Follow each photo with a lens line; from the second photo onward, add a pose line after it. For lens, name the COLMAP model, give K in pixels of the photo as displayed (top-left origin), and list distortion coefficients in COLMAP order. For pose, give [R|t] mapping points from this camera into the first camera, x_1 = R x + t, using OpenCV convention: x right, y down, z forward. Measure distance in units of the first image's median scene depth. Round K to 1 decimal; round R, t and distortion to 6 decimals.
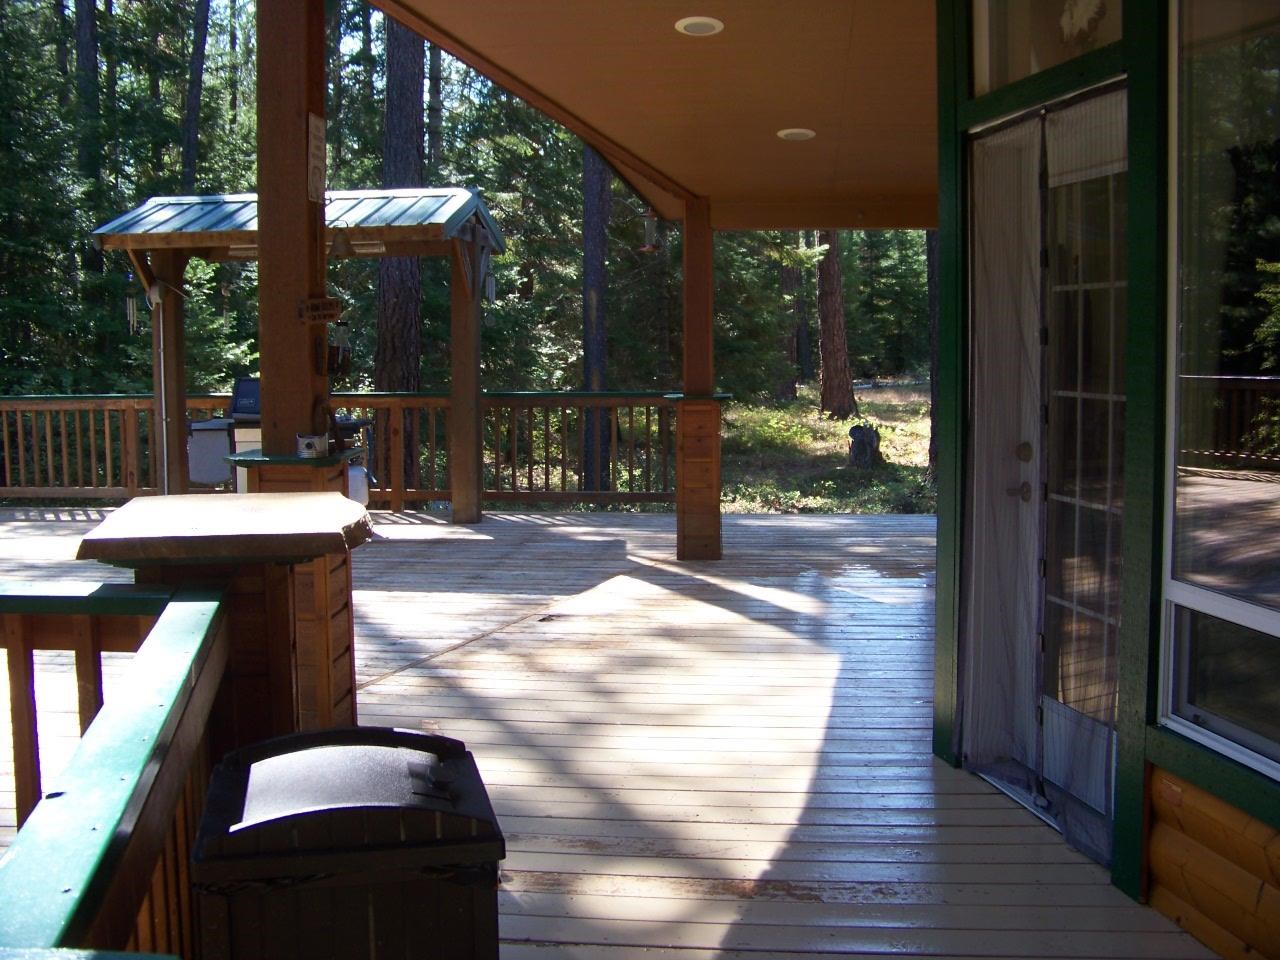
lens RADIAL K [[1354.5, 0, 657.1], [0, 1354.5, 458.0], [0, 0, 1]] dist [-0.248248, 0.346315]
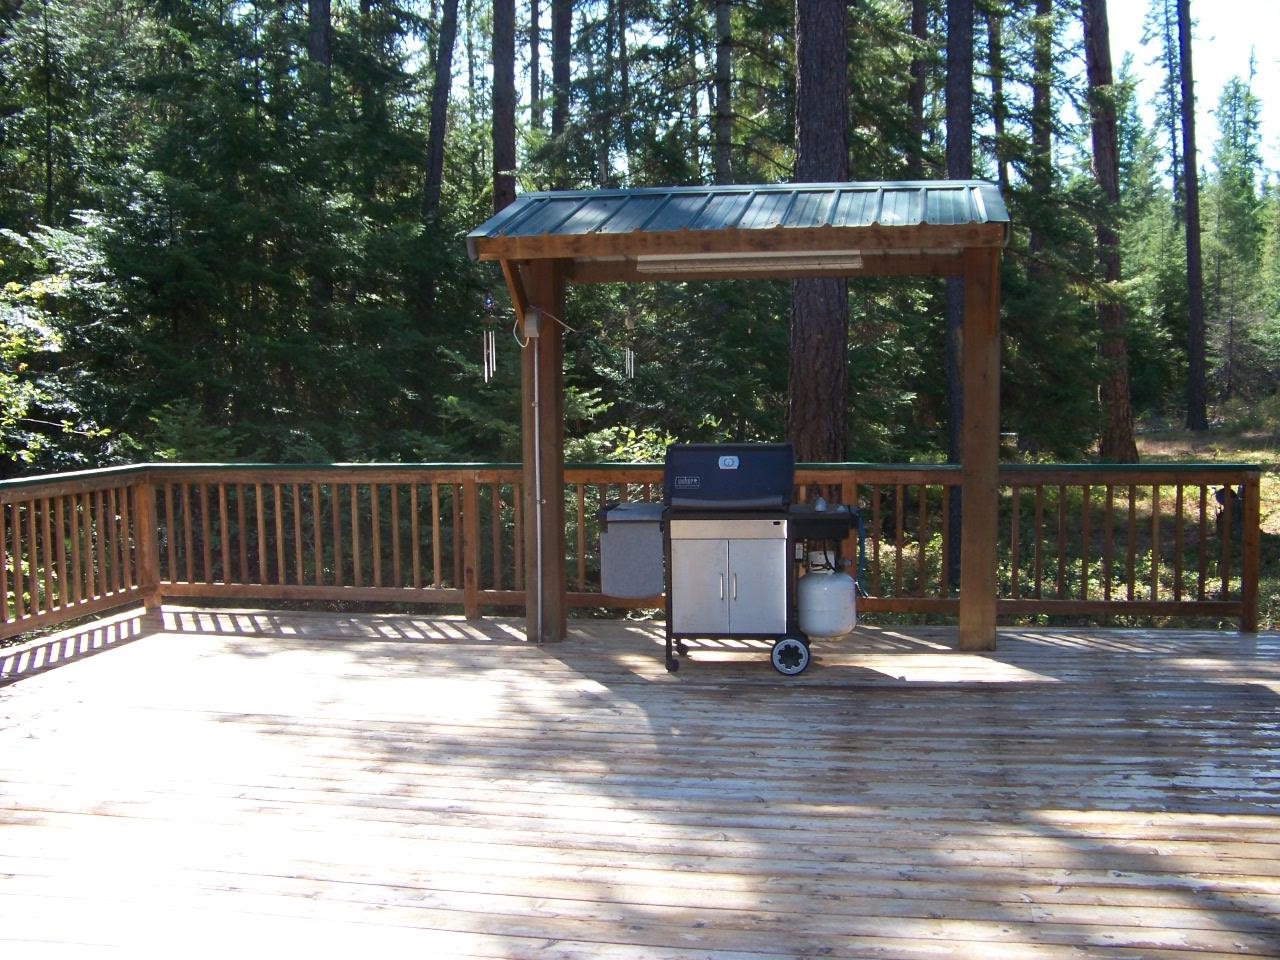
lens RADIAL K [[1354.5, 0, 657.1], [0, 1354.5, 458.0], [0, 0, 1]] dist [-0.248248, 0.346315]
pose [[0.995397, 0.000299, -0.095833, -0.226903], [-0.003306, 0.999507, -0.031219, -0.028525], [0.095776, 0.031392, 0.994908, 0.263358]]
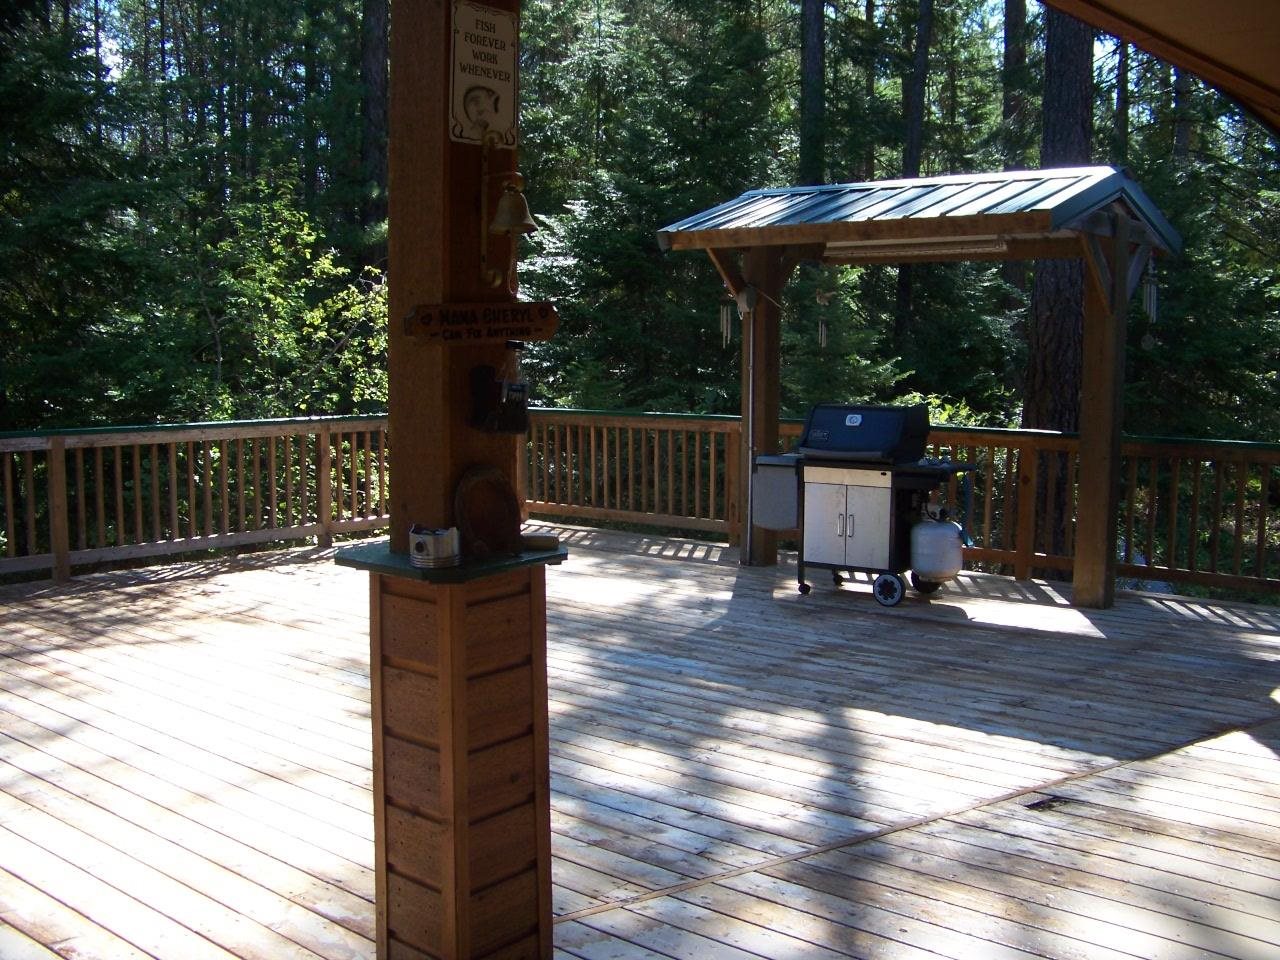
lens RADIAL K [[1354.5, 0, 657.1], [0, 1354.5, 458.0], [0, 0, 1]] dist [-0.248248, 0.346315]
pose [[0.822255, 0.056157, -0.566341, 0.070358], [-0.062333, 0.998020, 0.008463, -0.025194], [0.565695, 0.028343, 0.824127, 0.228122]]
